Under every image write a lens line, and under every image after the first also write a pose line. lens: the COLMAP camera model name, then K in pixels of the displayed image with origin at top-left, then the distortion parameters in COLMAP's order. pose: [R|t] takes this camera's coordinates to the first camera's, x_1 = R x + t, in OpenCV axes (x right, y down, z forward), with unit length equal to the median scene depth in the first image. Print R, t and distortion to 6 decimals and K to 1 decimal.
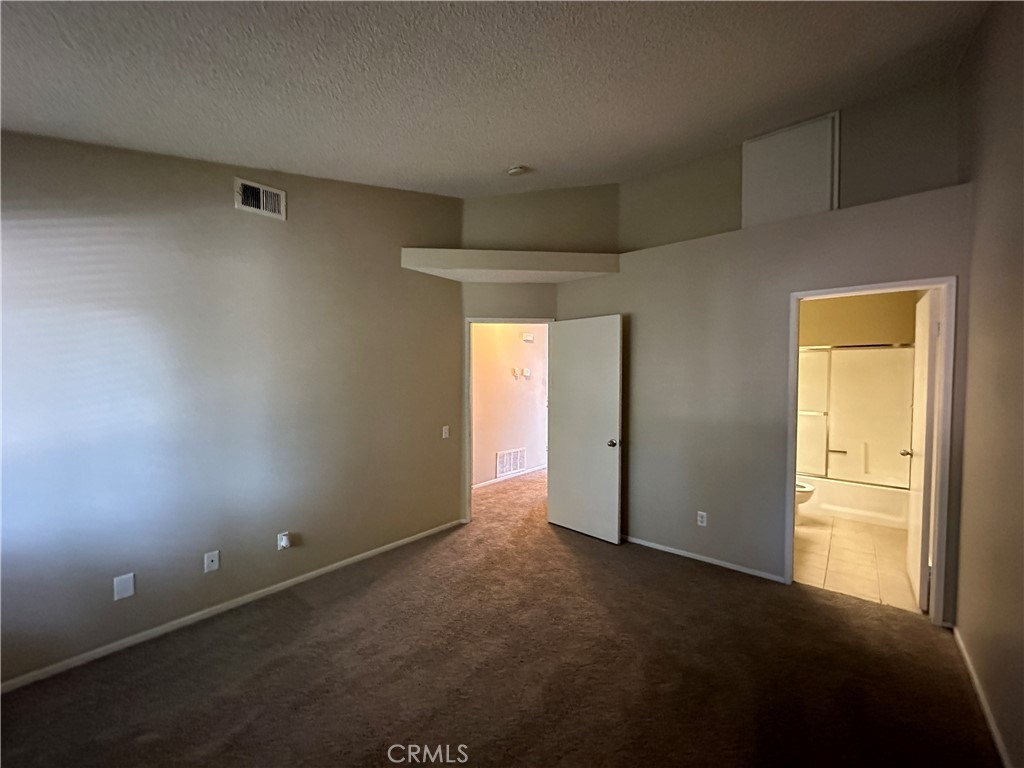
lens RADIAL K [[408.8, 0, 512.0], [0, 408.8, 384.0], [0, 0, 1]] dist [-0.000586, 0.000090]
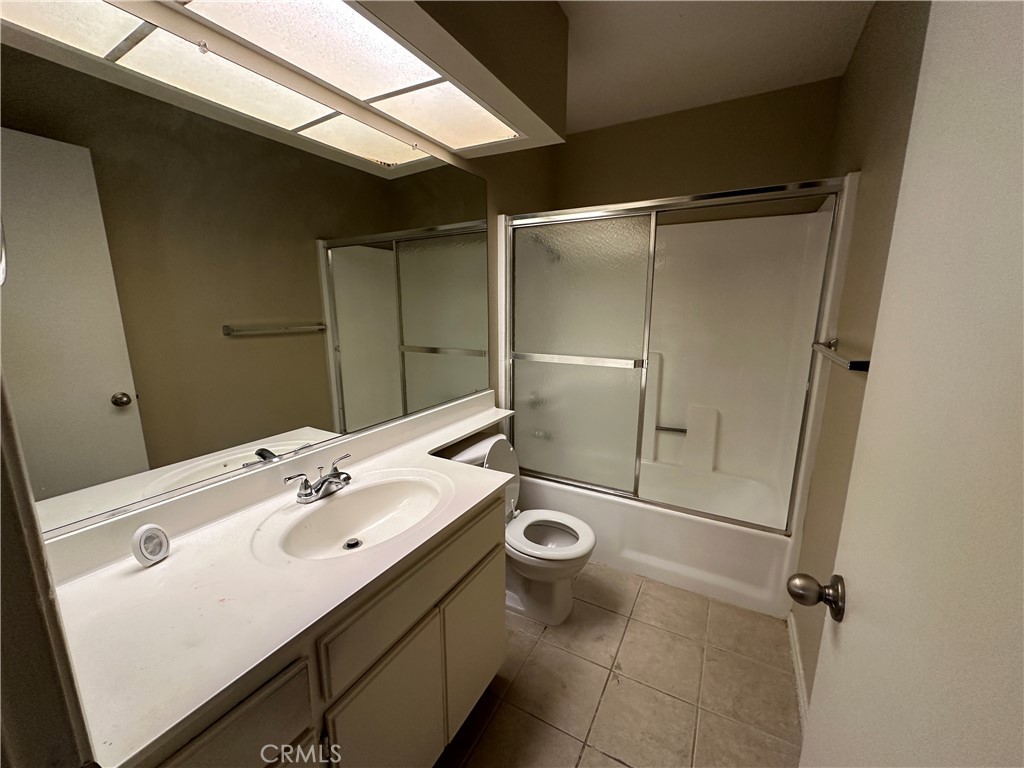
lens RADIAL K [[408.8, 0, 512.0], [0, 408.8, 384.0], [0, 0, 1]] dist [-0.000586, 0.000090]
pose [[0.980324, -0.038392, 0.193627, 0.547349], [0.008373, 0.988108, 0.153531, 0.025257], [-0.197219, -0.148889, 0.968987, 0.593297]]
